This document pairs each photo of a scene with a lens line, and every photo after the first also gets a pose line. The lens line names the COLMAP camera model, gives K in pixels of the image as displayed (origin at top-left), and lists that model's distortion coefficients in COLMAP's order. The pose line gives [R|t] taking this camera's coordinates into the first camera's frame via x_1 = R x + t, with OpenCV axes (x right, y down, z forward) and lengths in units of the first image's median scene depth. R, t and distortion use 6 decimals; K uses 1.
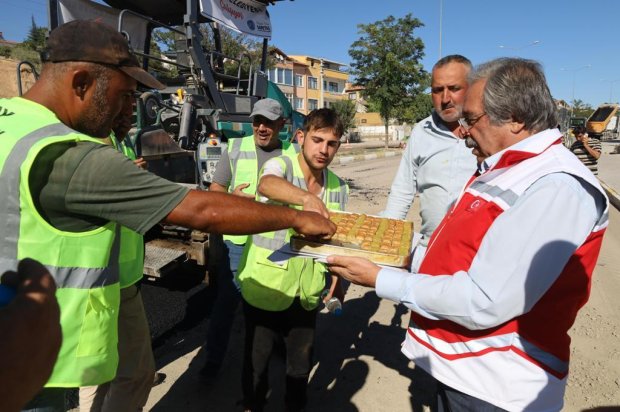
lens RADIAL K [[423.8, 0, 310.0], [0, 423.8, 206.0], [0, 0, 1]] dist [-0.003989, -0.003658]
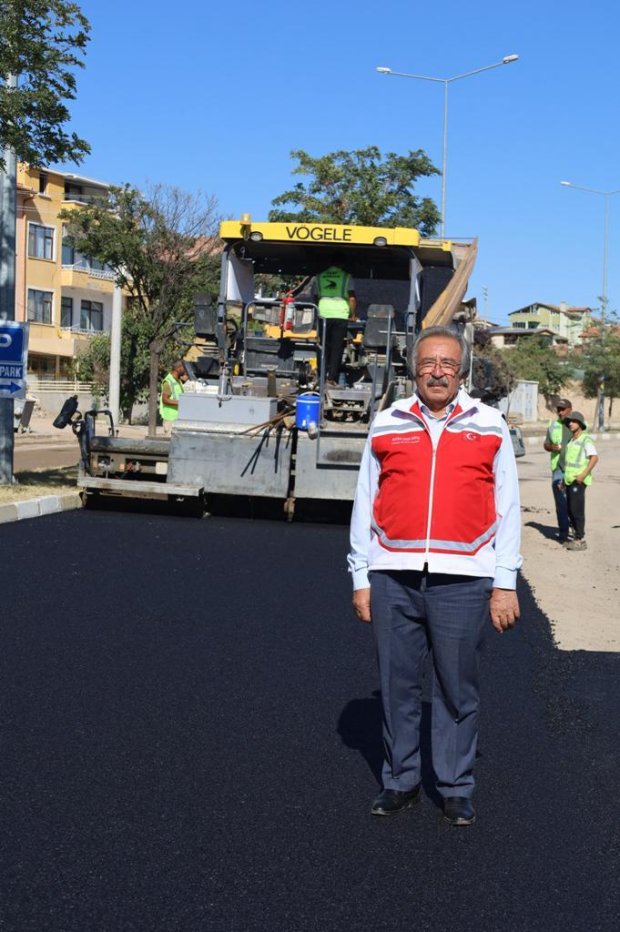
lens RADIAL K [[1665.5, 0, 289.9], [0, 1665.5, 466.4], [0, 0, 1]] dist [-0.017826, -0.080568]
pose [[0.960228, 0.025914, 0.278010, -0.361125], [0.008843, 0.992362, -0.123043, 0.096094], [-0.279075, 0.120607, 0.952665, -0.591330]]
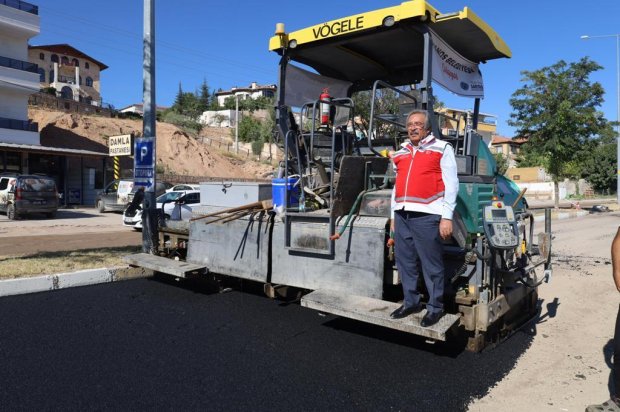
lens RADIAL K [[467.6, 0, 310.0], [0, 467.6, 206.0], [0, 0, 1]] dist [-0.003295, -0.006734]
pose [[0.965021, 0.009349, -0.262005, -0.055142], [-0.044967, 0.990457, -0.130278, 0.002263], [0.258286, 0.137503, 0.956233, -0.024865]]
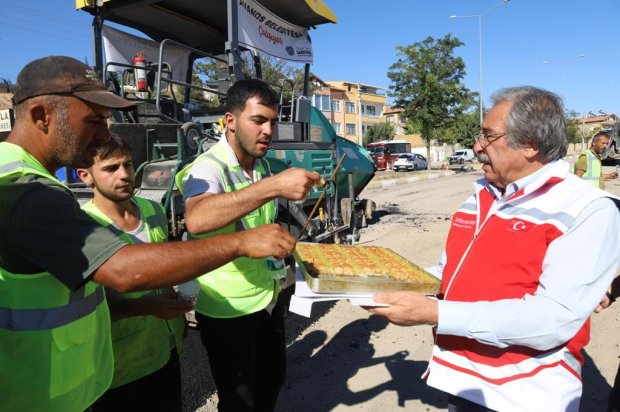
lens RADIAL K [[423.8, 0, 310.0], [0, 423.8, 206.0], [0, 0, 1]] dist [-0.003989, -0.003658]
pose [[0.995681, -0.021968, -0.090200, -0.005403], [0.016827, 0.998211, -0.057371, -0.003830], [0.091299, 0.055605, 0.994270, 0.015809]]
